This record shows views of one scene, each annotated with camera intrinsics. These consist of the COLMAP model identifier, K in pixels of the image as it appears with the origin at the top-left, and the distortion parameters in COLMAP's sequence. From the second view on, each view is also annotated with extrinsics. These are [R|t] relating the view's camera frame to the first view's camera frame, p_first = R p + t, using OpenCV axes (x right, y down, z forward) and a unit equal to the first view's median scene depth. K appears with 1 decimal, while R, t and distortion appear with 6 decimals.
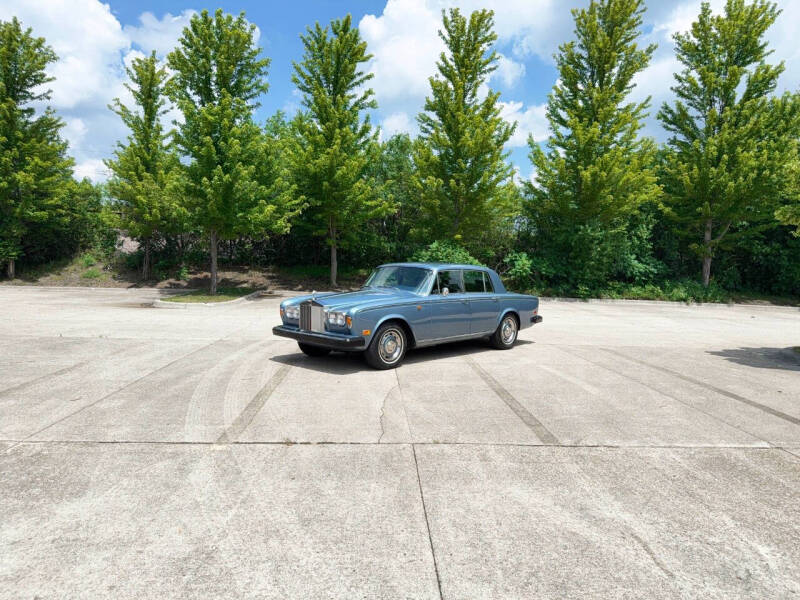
lens RADIAL K [[560.0, 0, 403.6], [0, 560.0, 305.8], [0, 0, 1]] dist [0.094297, -0.126759]
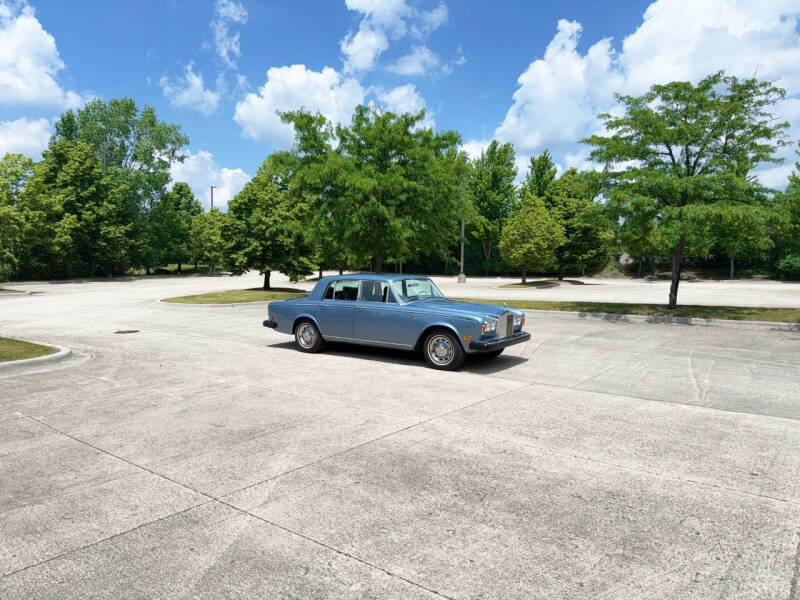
lens RADIAL K [[559.4, 0, 400.0], [0, 559.4, 300.0], [0, 0, 1]] dist [0.096828, -0.138895]
pose [[0.760423, 0.018409, -0.649167, 0.321421], [-0.036275, 0.999242, -0.014155, 0.125964], [0.648414, 0.034312, 0.760514, -1.431325]]
